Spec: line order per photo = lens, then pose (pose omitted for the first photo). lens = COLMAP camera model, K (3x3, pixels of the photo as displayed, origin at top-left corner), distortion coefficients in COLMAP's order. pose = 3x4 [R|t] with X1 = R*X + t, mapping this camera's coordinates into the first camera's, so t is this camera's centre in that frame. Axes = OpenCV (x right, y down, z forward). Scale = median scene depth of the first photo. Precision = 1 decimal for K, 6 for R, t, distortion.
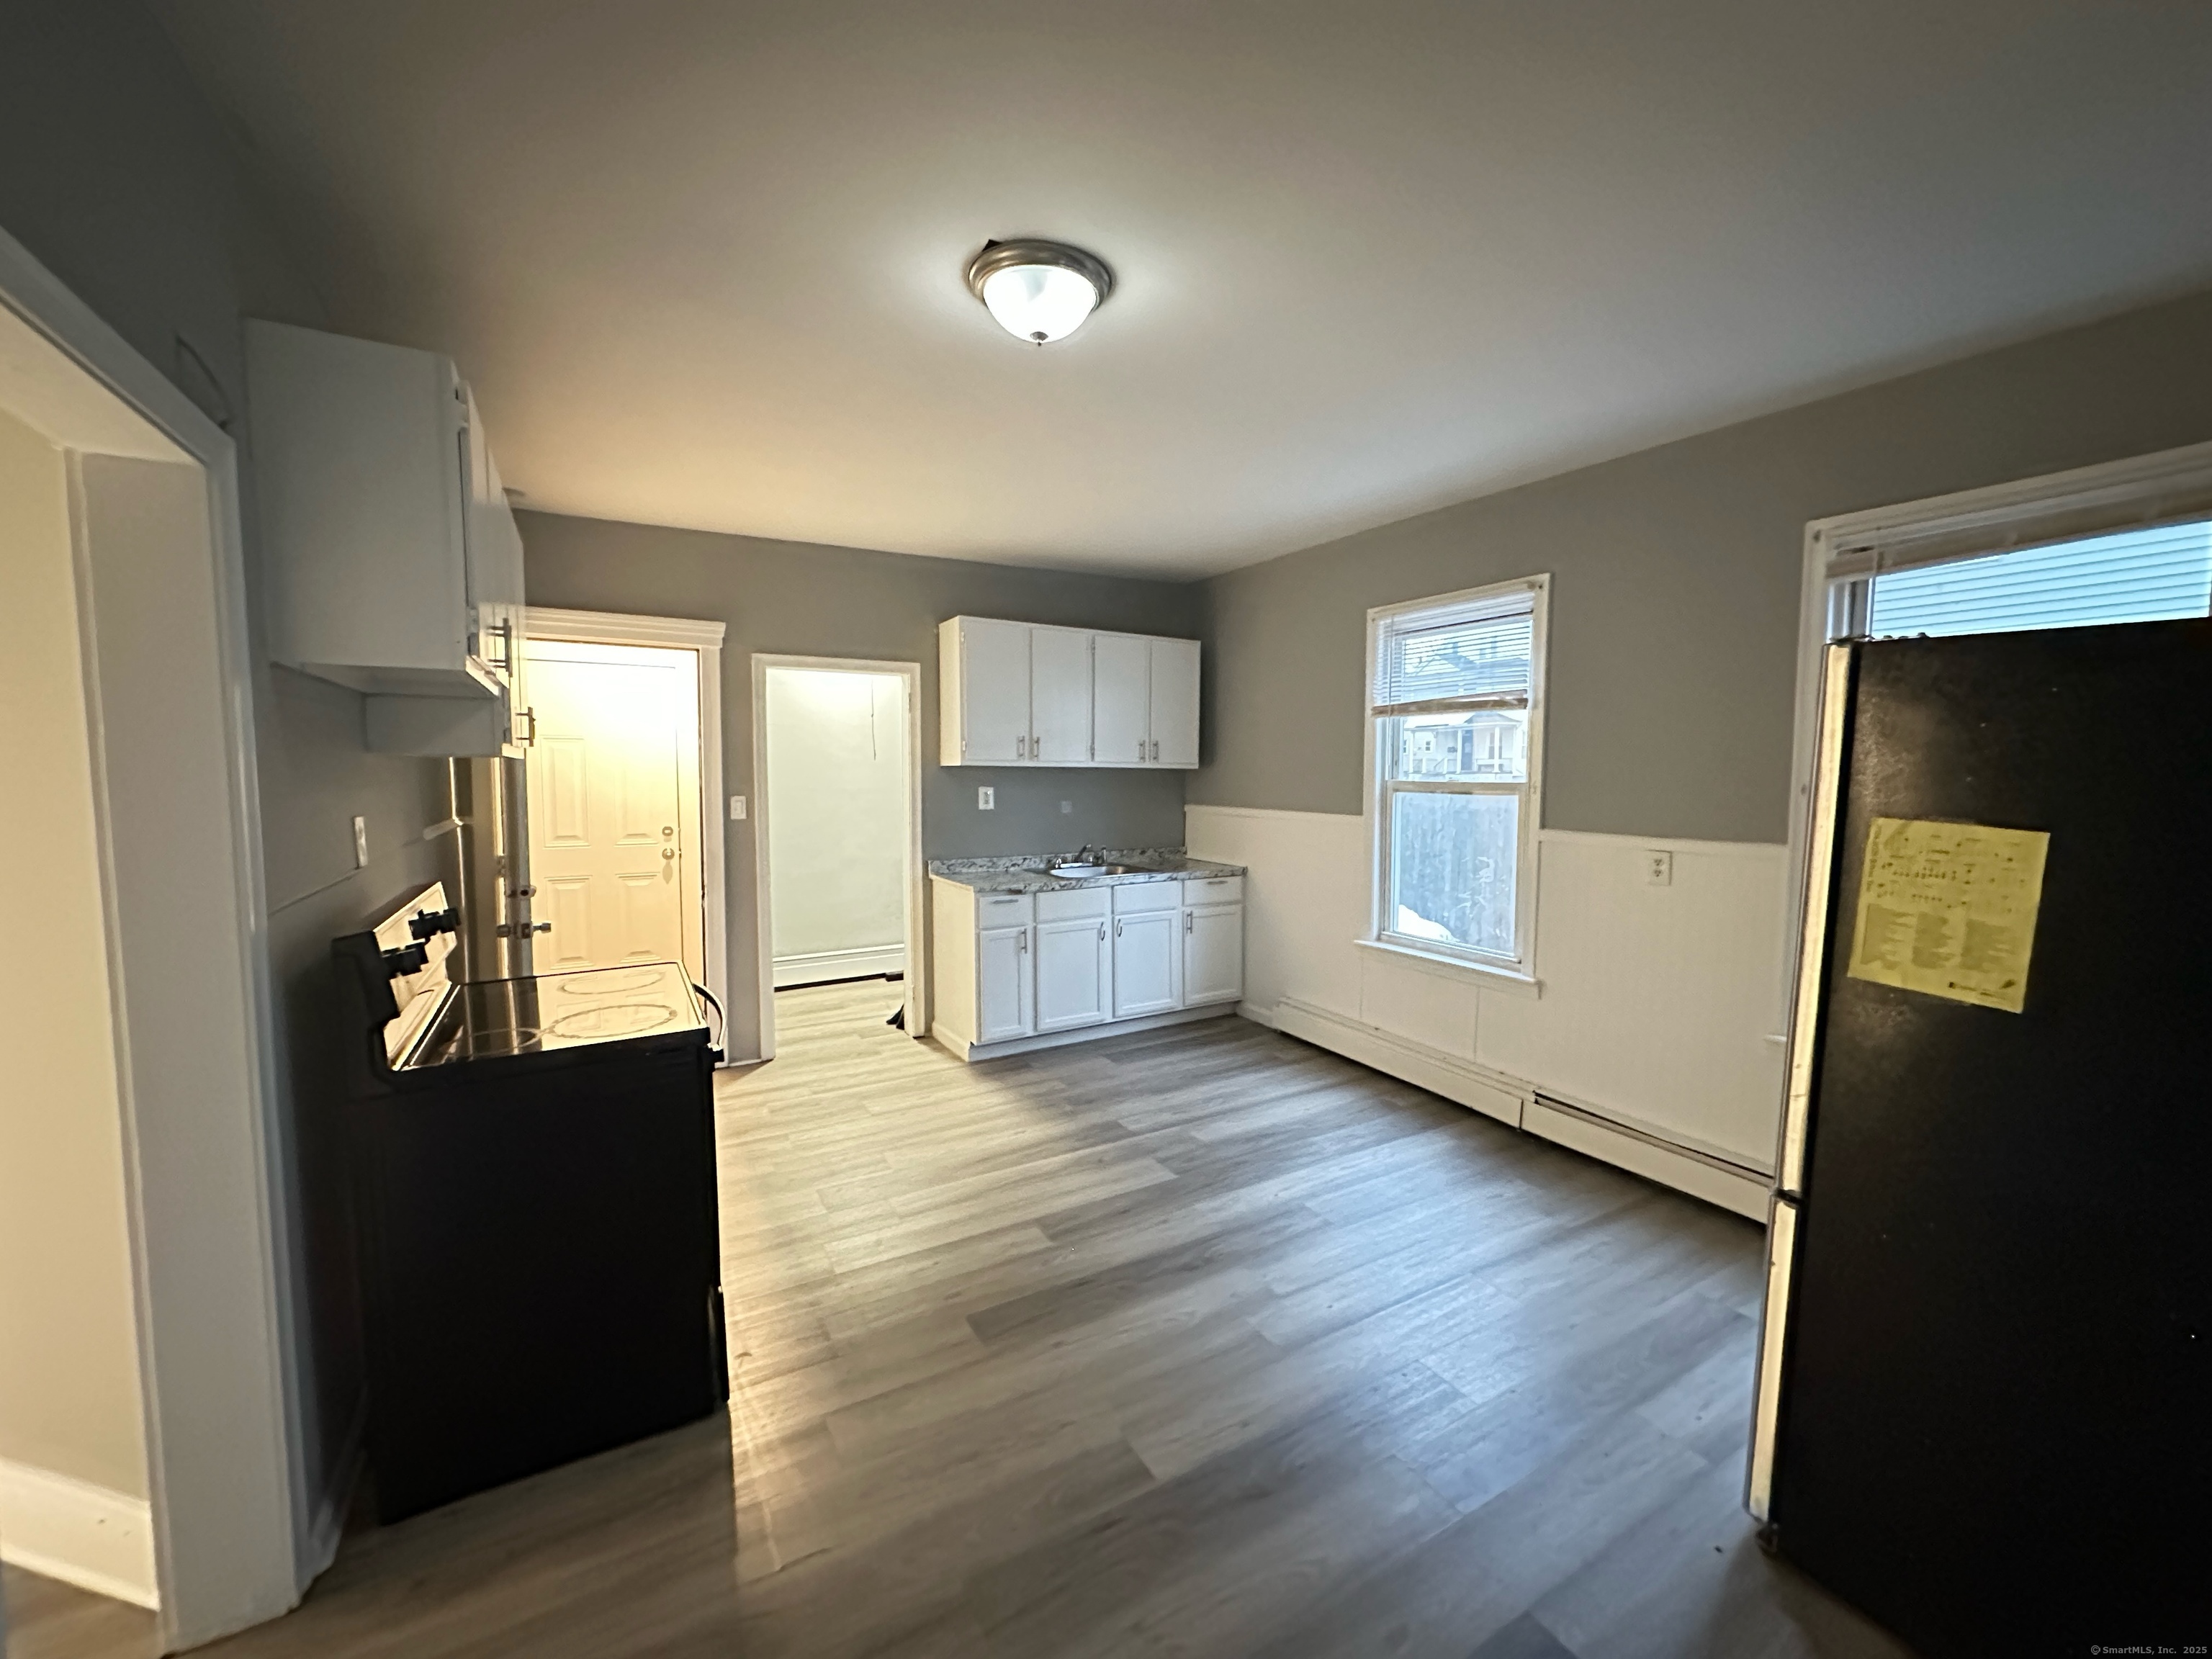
lens RADIAL K [[878.6, 0, 1113.6], [0, 878.6, 840.9], [0, 0, 1]] dist [-0.000950, -0.000998]
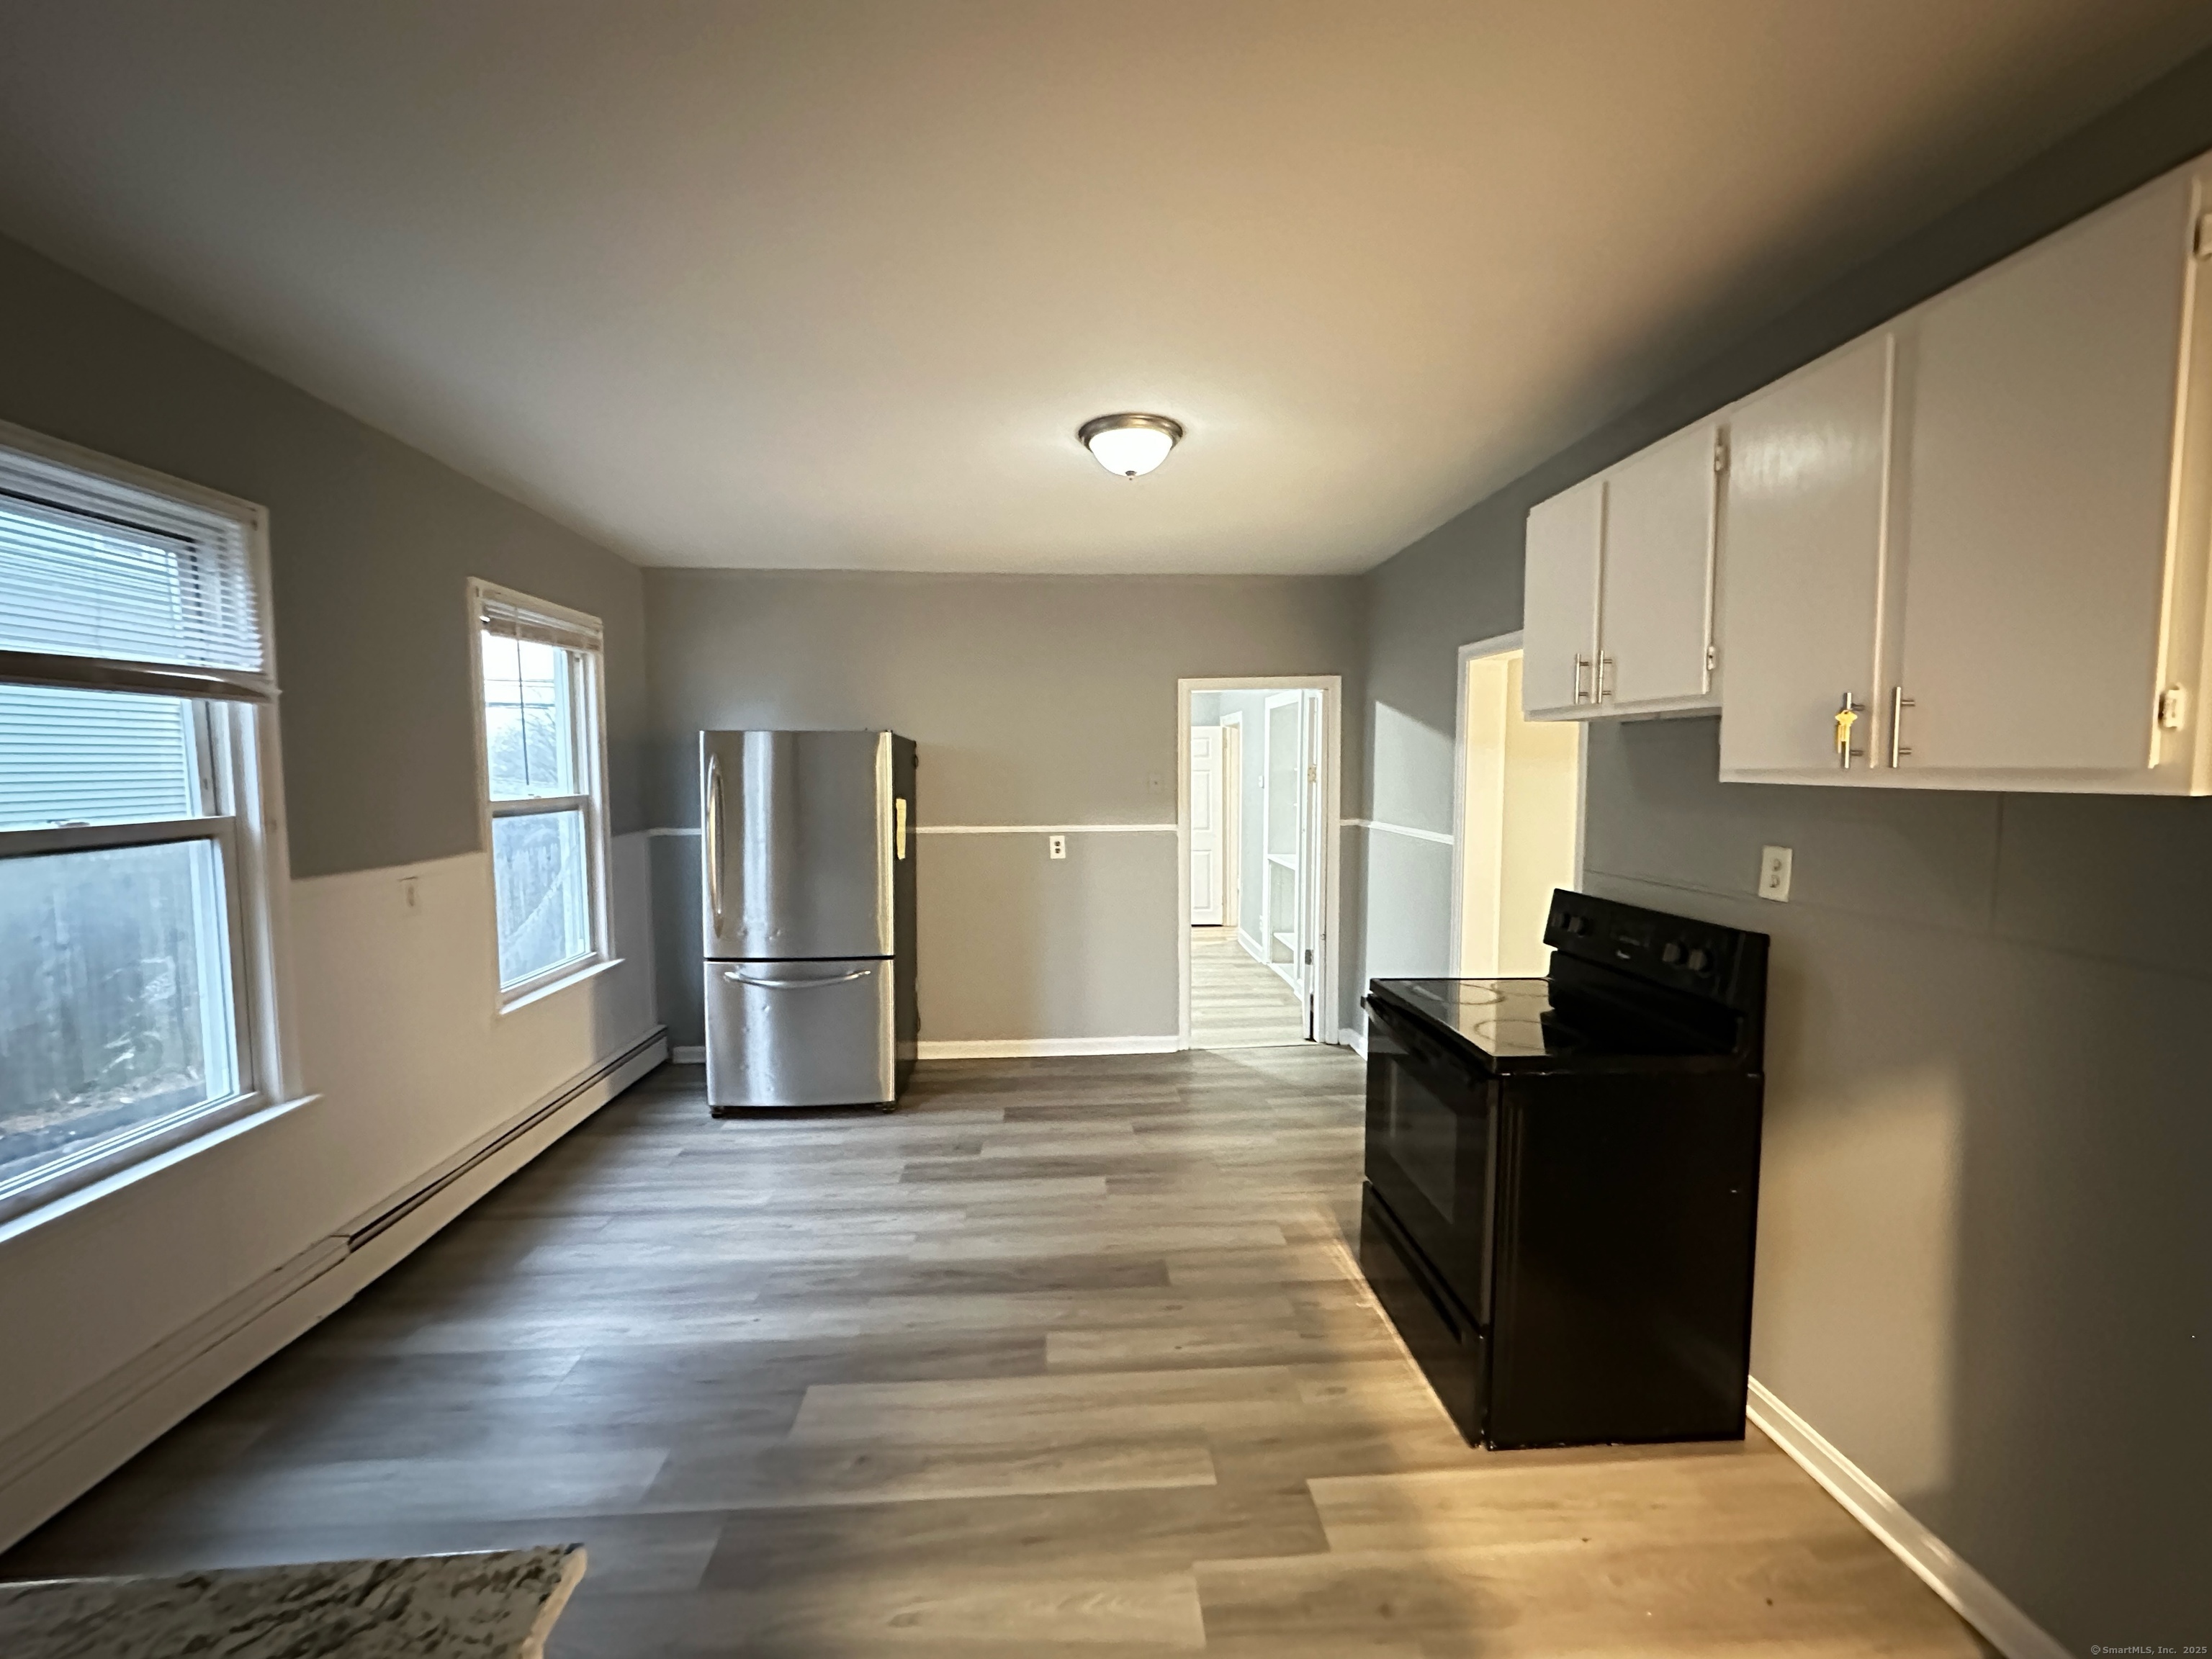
lens RADIAL K [[878.6, 0, 1100.2], [0, 878.6, 821.6], [0, 0, 1]] dist [-0.000950, -0.000998]
pose [[-0.888948, -0.035872, 0.456602, -0.391176], [0.033917, 0.989035, 0.143734, -0.136733], [-0.456751, 0.143259, -0.877984, 1.312869]]
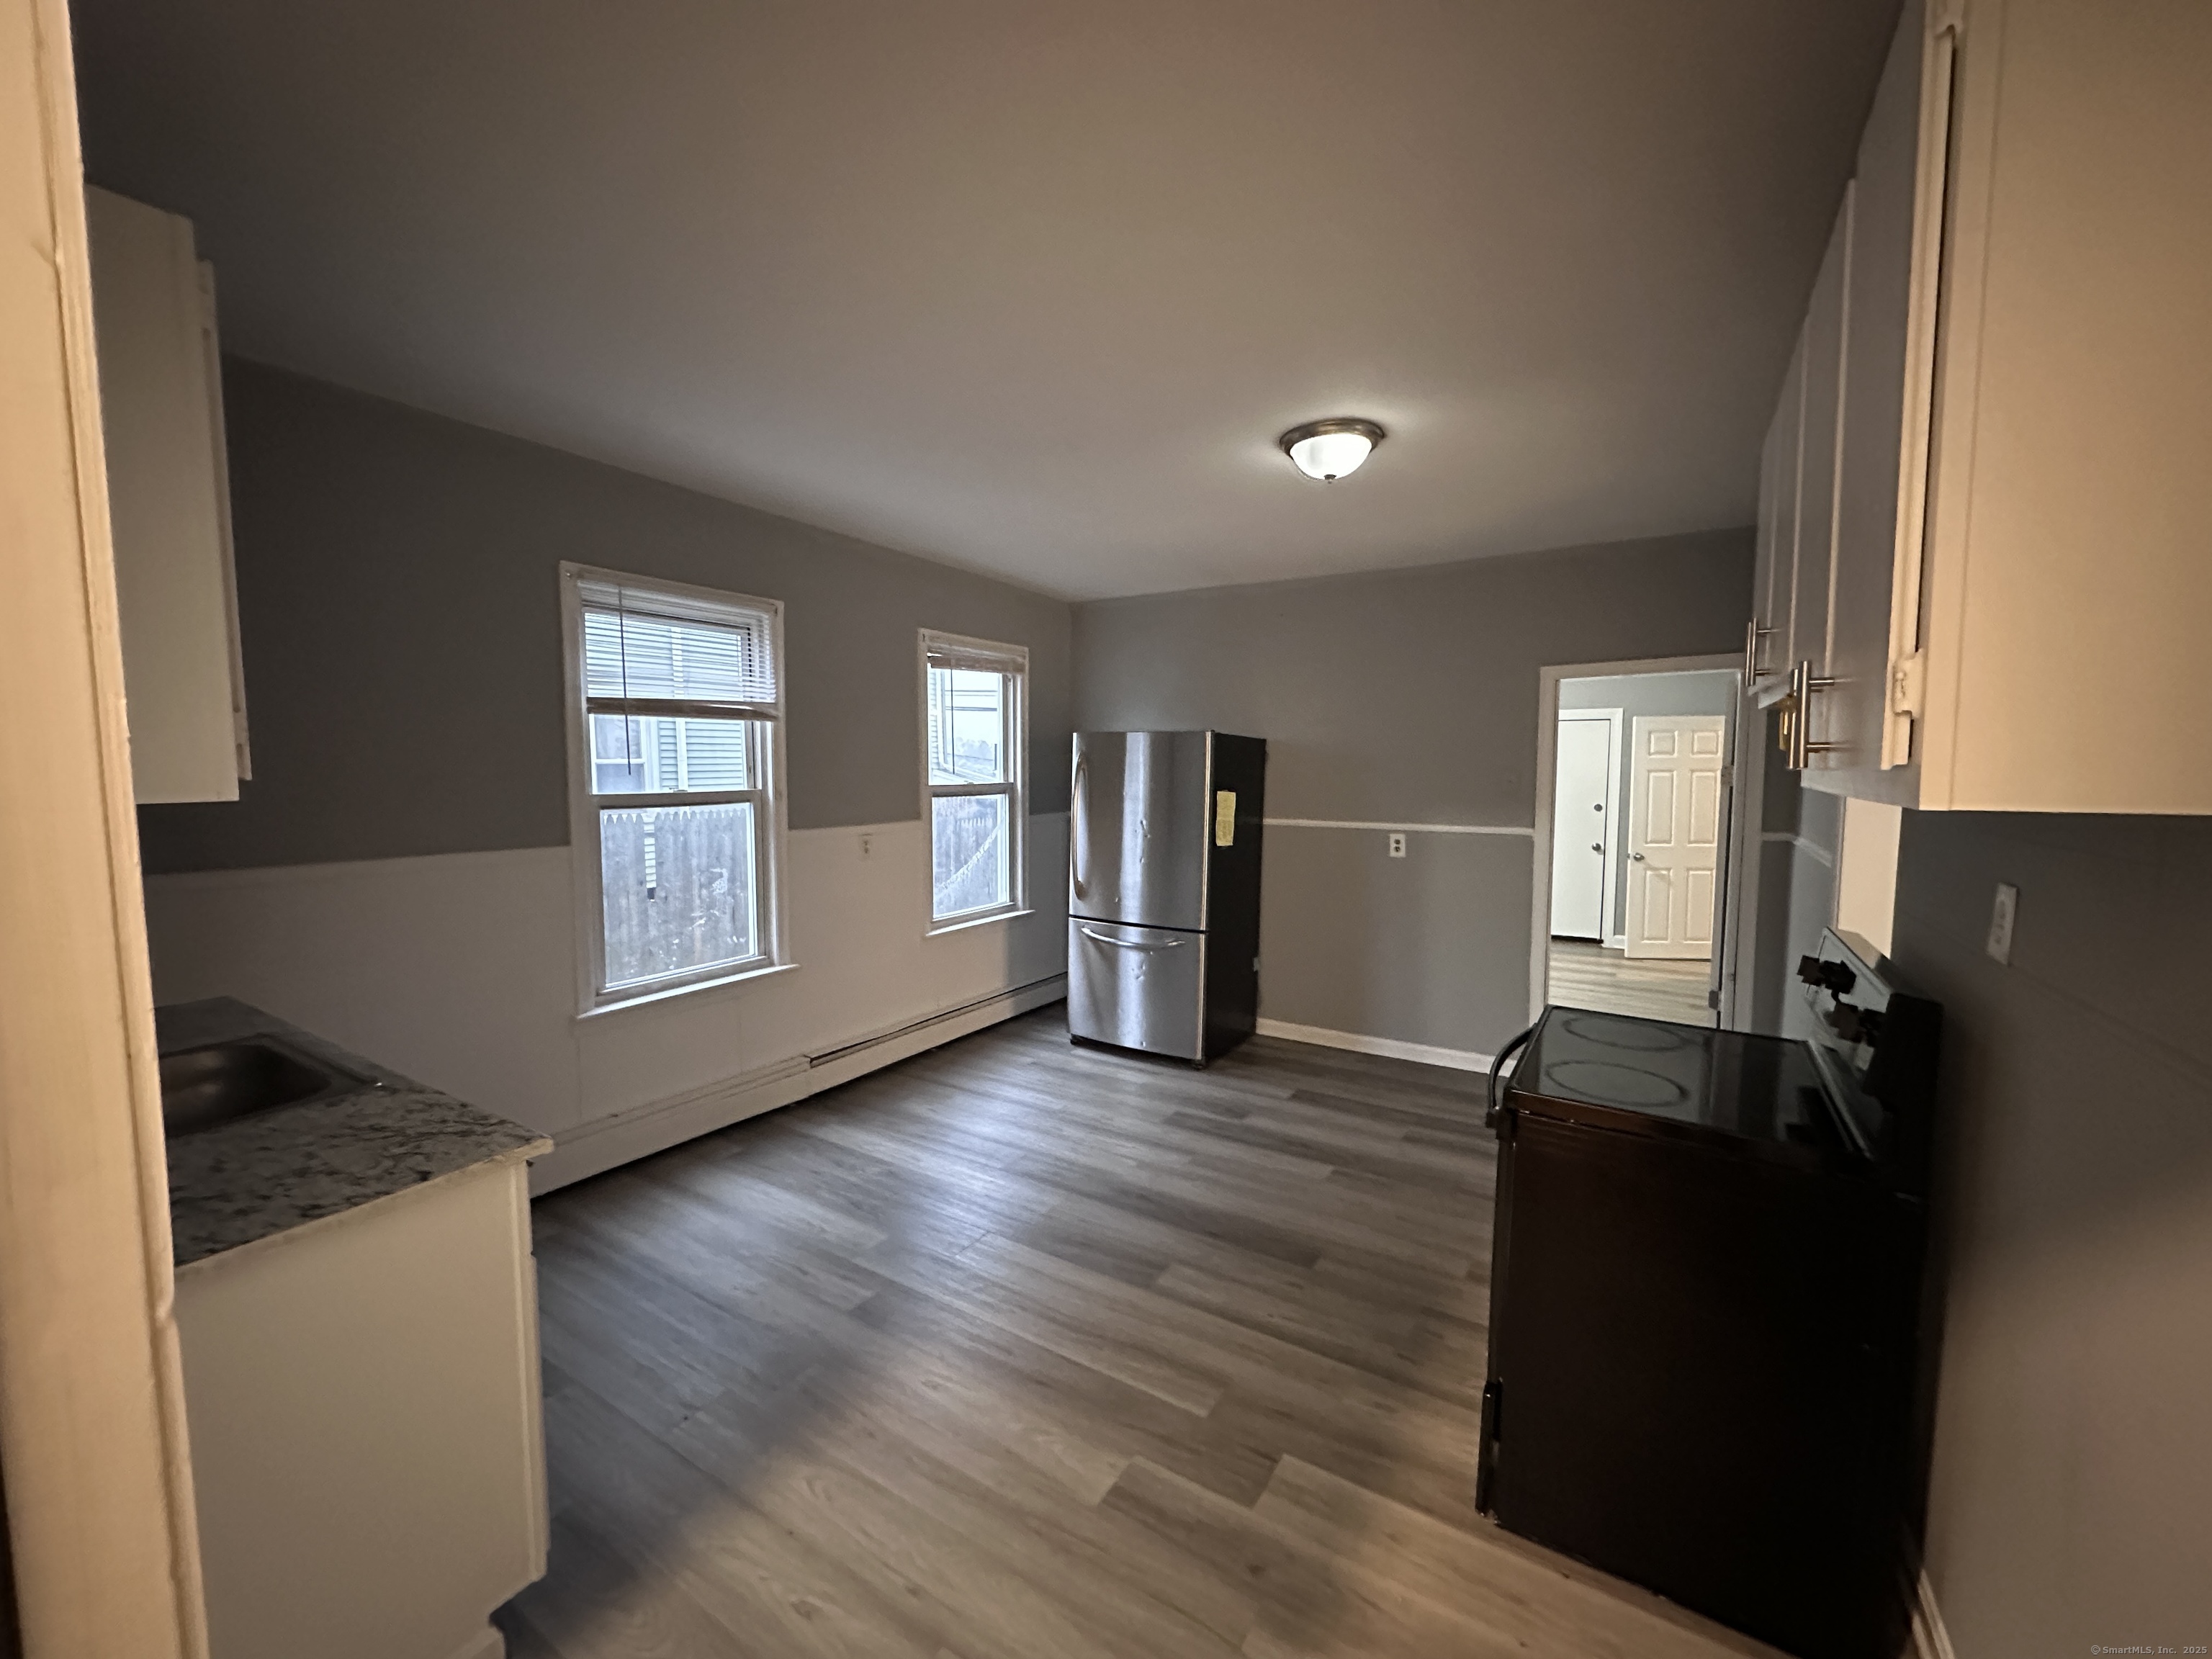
lens RADIAL K [[878.6, 0, 1109.6], [0, 878.6, 821.7], [0, 0, 1]] dist [-0.000950, -0.000998]
pose [[-0.453177, -0.071022, 0.888587, -0.694206], [0.069408, 0.990984, 0.114604, -0.124011], [-0.888714, 0.113611, -0.444161, 1.136961]]
